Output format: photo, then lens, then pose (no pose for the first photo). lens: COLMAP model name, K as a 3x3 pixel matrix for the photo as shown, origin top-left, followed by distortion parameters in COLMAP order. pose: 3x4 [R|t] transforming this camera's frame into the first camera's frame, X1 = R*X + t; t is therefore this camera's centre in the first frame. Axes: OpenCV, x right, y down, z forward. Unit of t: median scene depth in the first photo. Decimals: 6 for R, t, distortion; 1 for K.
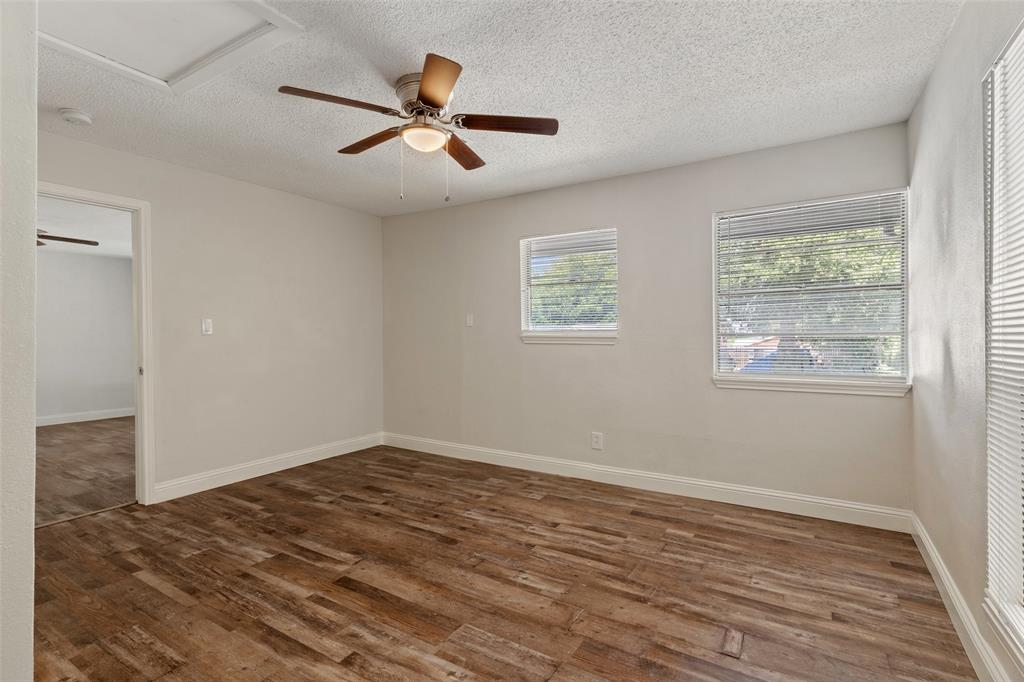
lens RADIAL K [[491.7, 0, 496.2], [0, 491.7, 340.8], [0, 0, 1]] dist [0.002771, 0.001002]
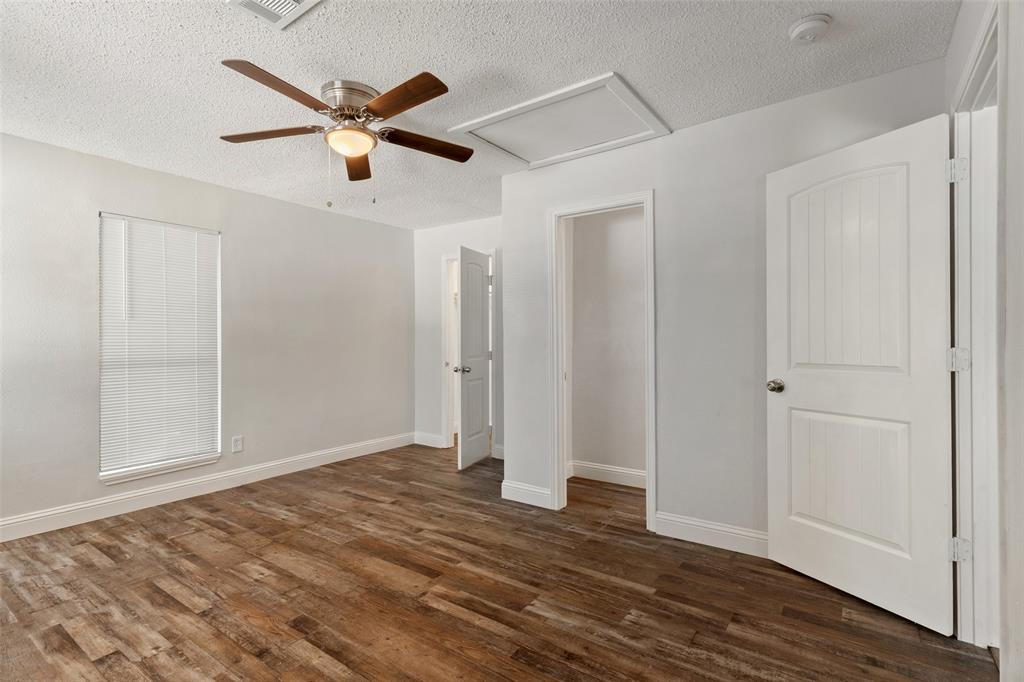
lens RADIAL K [[491.7, 0, 492.2], [0, 491.7, 336.5], [0, 0, 1]] dist [0.002771, 0.001002]
pose [[-0.997660, 0.009483, 0.067713, -0.475730], [0.009498, 0.999955, -0.000107, -0.014651], [-0.067711, 0.000537, -0.997705, 1.895533]]
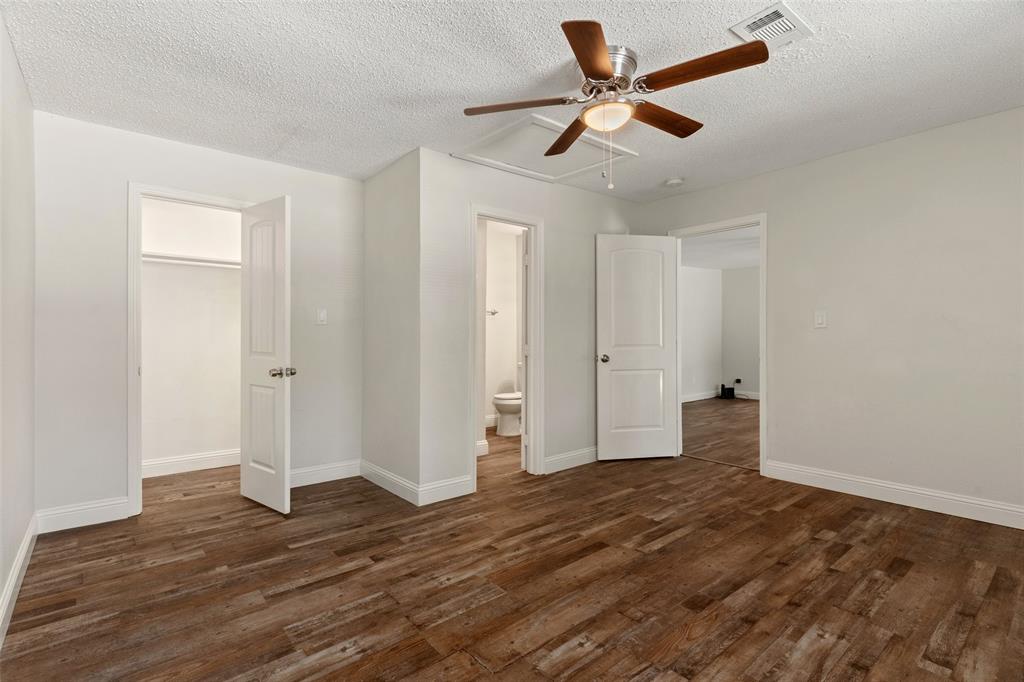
lens RADIAL K [[491.7, 0, 511.0], [0, 491.7, 337.7], [0, 0, 1]] dist [0.002771, 0.001002]
pose [[-0.298537, 0.010288, -0.954343, 0.769850], [-0.005076, 0.999911, 0.012368, -0.001784], [0.954385, 0.008536, -0.298458, 1.057568]]
